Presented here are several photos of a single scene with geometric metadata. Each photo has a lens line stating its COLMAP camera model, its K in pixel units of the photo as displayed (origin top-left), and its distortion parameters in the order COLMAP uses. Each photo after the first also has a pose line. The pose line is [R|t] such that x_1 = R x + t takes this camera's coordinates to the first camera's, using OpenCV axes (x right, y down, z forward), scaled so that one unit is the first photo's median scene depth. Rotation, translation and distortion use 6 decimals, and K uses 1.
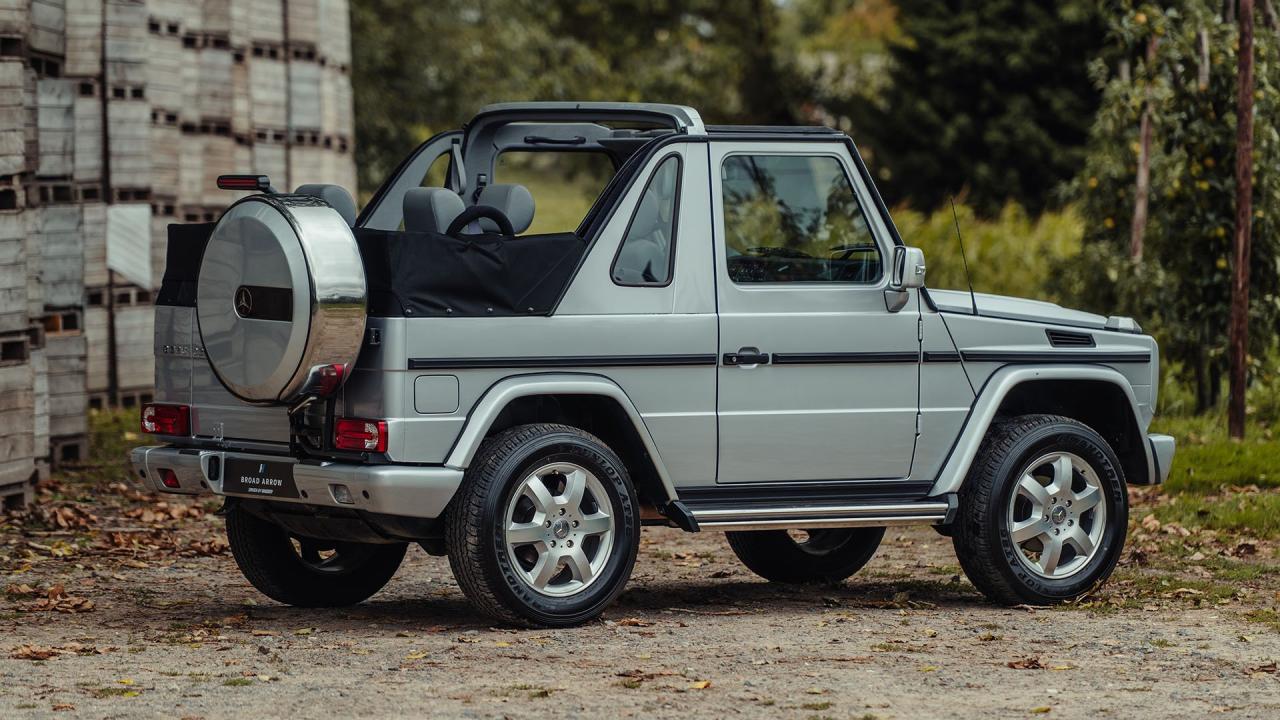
lens RADIAL K [[6141.1, 0, 640.0], [0, 6141.1, 360.0], [0, 0, 1]] dist [0.003041, -1.040118]
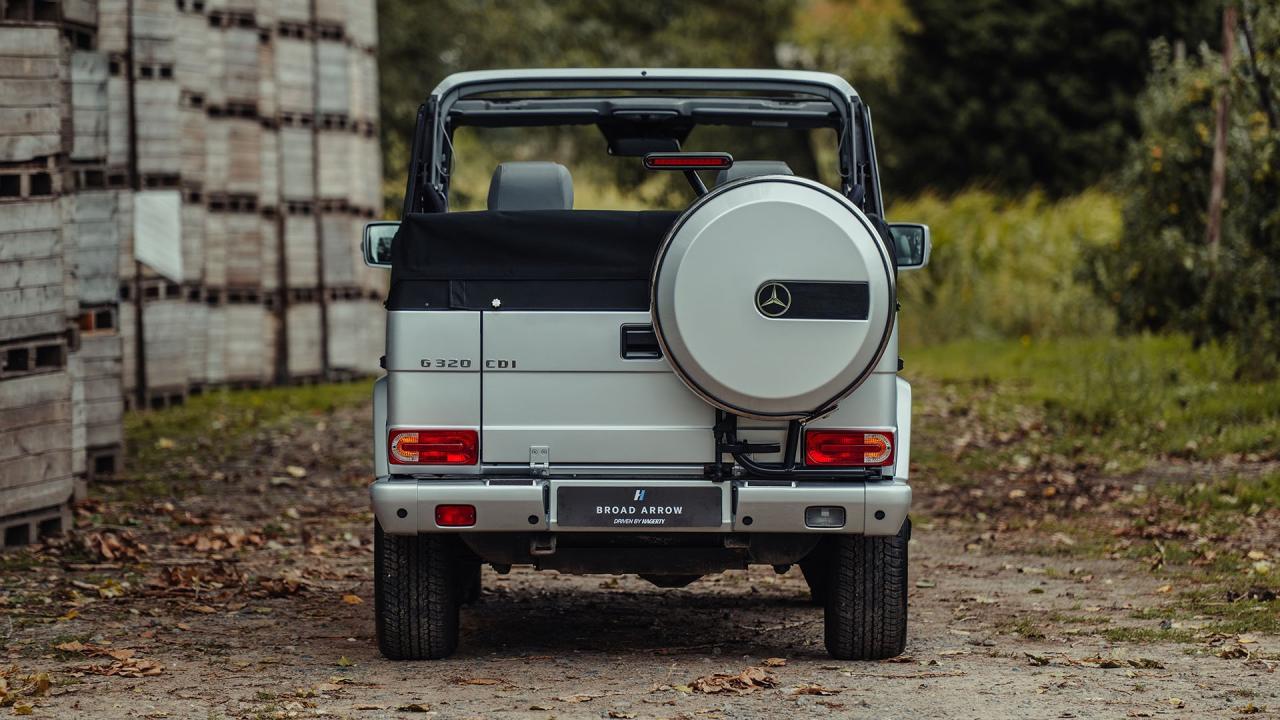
lens RADIAL K [[5908.5, 0, 640.0], [0, 5908.5, 360.0], [0, 0, 1]] dist [-0.078952, 3.701082]
pose [[0.999985, -0.002866, 0.004719, -0.018414], [0.002852, 0.999992, 0.002937, -0.002743], [-0.004727, -0.002924, 0.999985, 0.132196]]
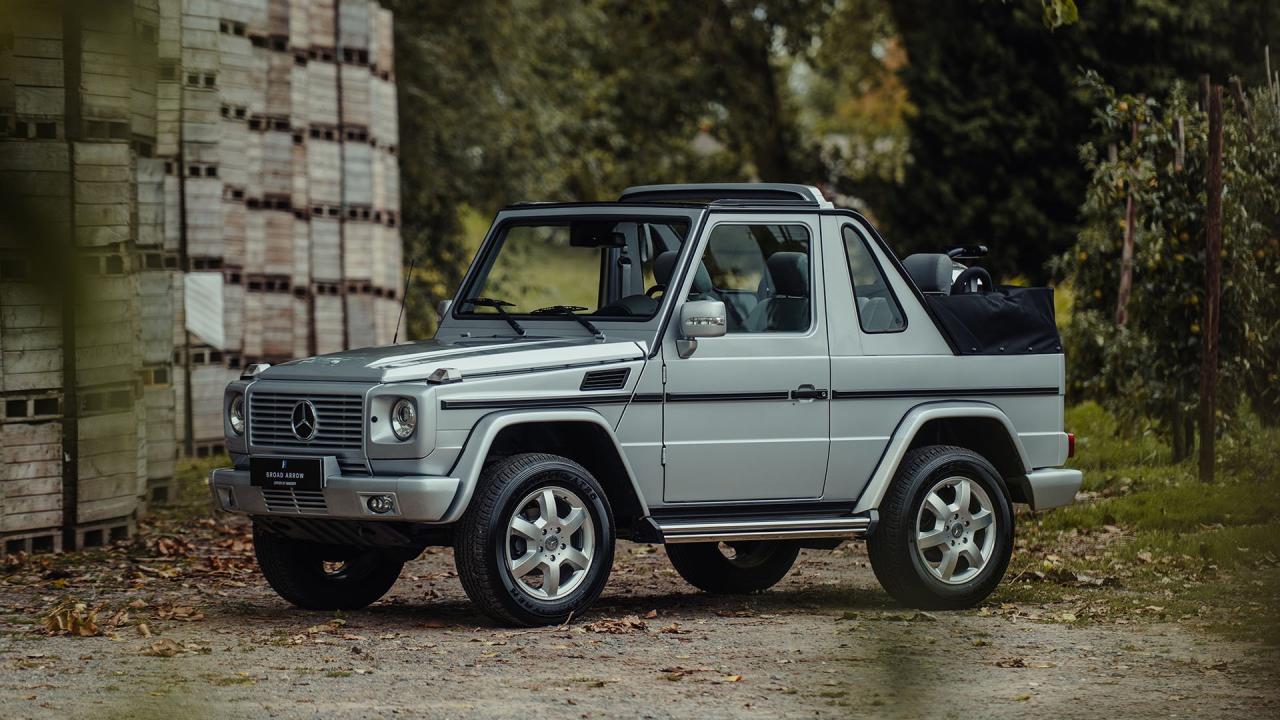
lens RADIAL K [[5908.5, 0, 640.0], [0, 5908.5, 360.0], [0, 0, 1]] dist [-0.078952, 3.701082]
pose [[0.999992, 0.003071, -0.002575, -0.003017], [-0.003101, 0.999927, -0.011698, 0.003187], [0.002539, 0.011706, 0.999928, -0.073600]]
